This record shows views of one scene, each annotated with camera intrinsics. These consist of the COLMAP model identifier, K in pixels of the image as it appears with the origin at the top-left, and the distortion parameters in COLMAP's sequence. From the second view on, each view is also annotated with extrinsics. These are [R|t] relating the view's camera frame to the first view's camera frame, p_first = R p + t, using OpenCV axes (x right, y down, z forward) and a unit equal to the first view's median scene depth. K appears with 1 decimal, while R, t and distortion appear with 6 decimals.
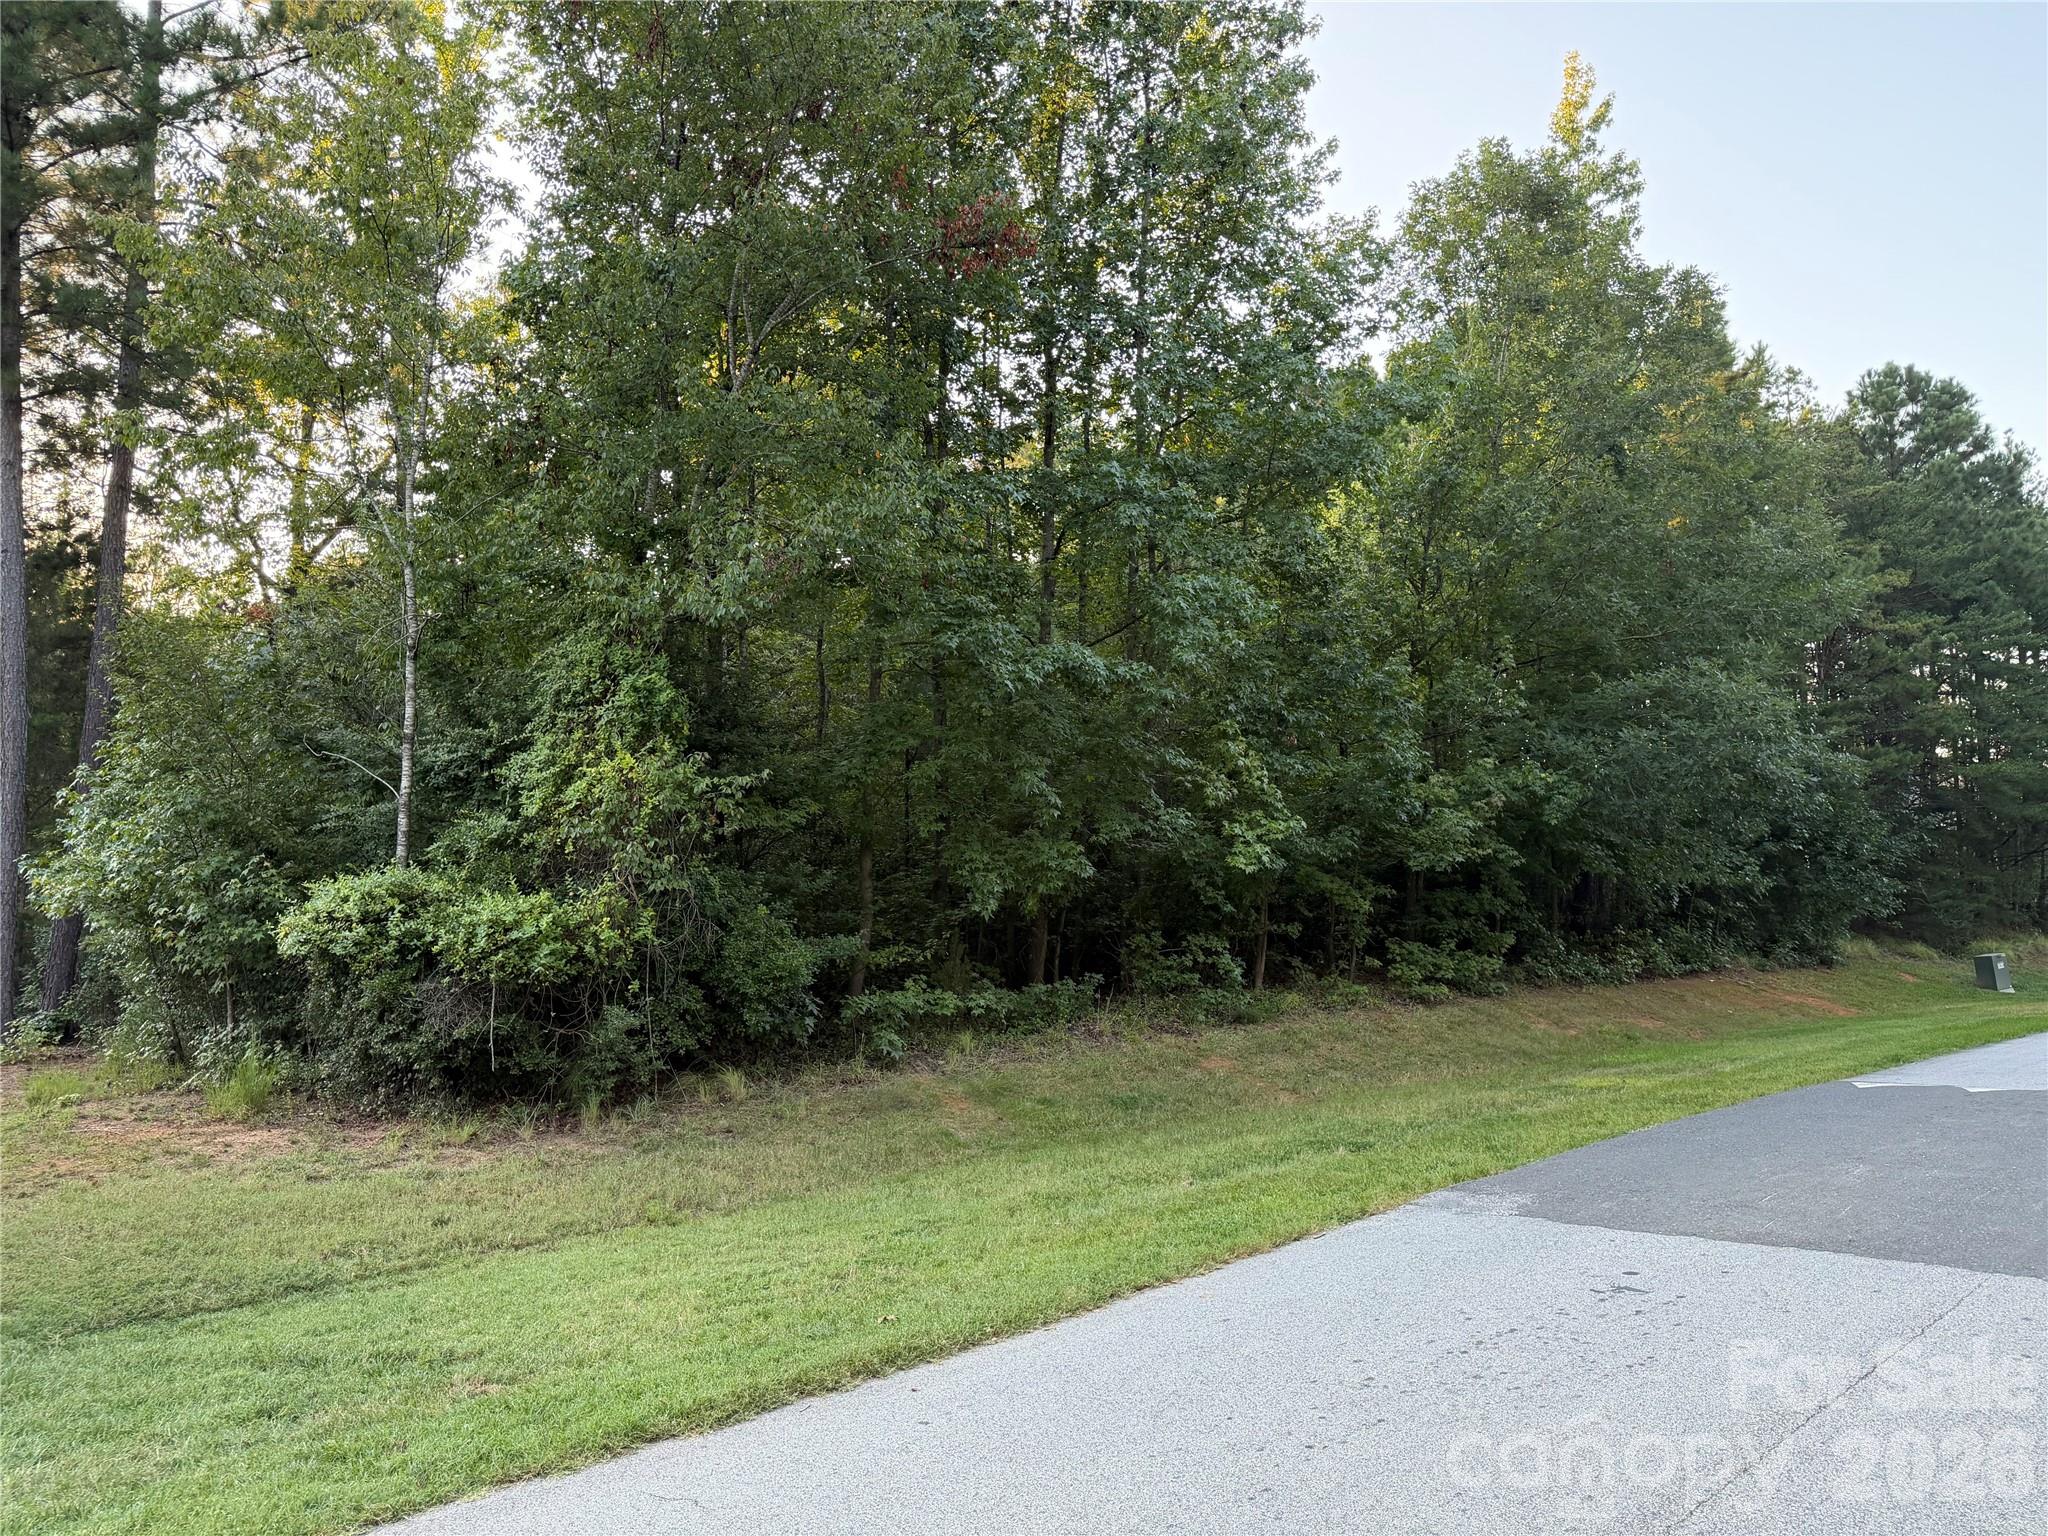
lens RADIAL K [[1407.9, 0, 1024.0], [0, 1407.9, 768.0], [0, 0, 1]] dist [0.066698, -0.002567]
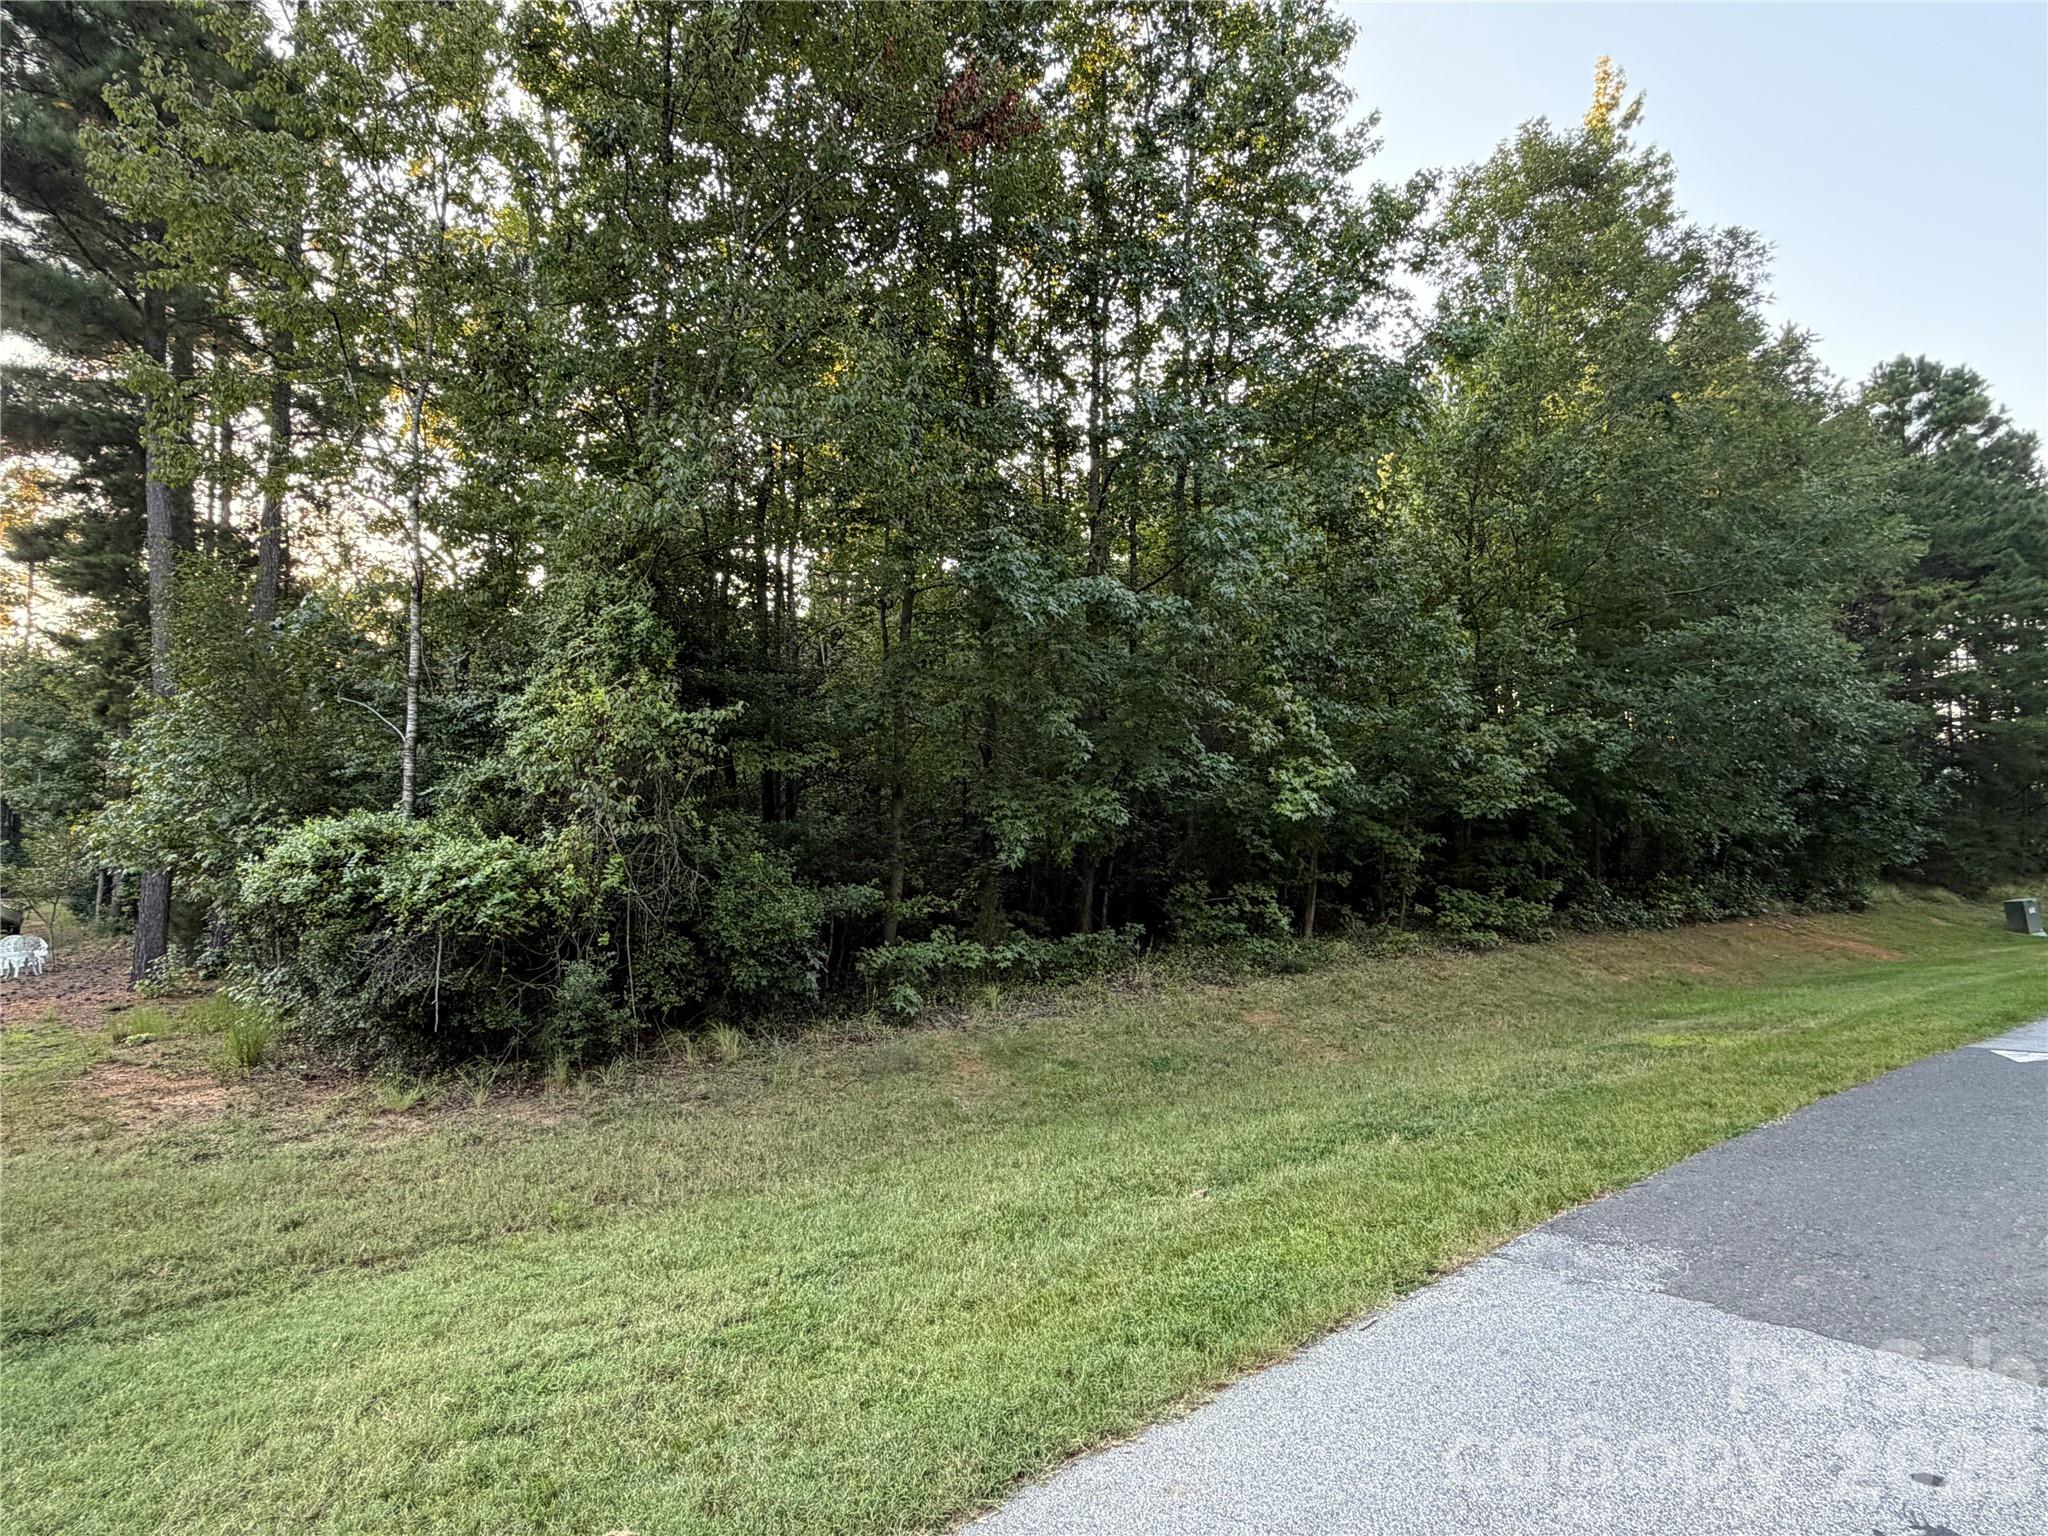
lens RADIAL K [[1141.5, 0, 1024.0], [0, 1141.5, 768.0], [0, 0, 1]] dist [-0.043283, 0.077048]
pose [[0.996045, -0.008650, -0.088431, 0.041849], [0.010191, 0.999804, 0.016993, 0.022722], [0.088267, -0.017827, 0.995937, 0.199171]]
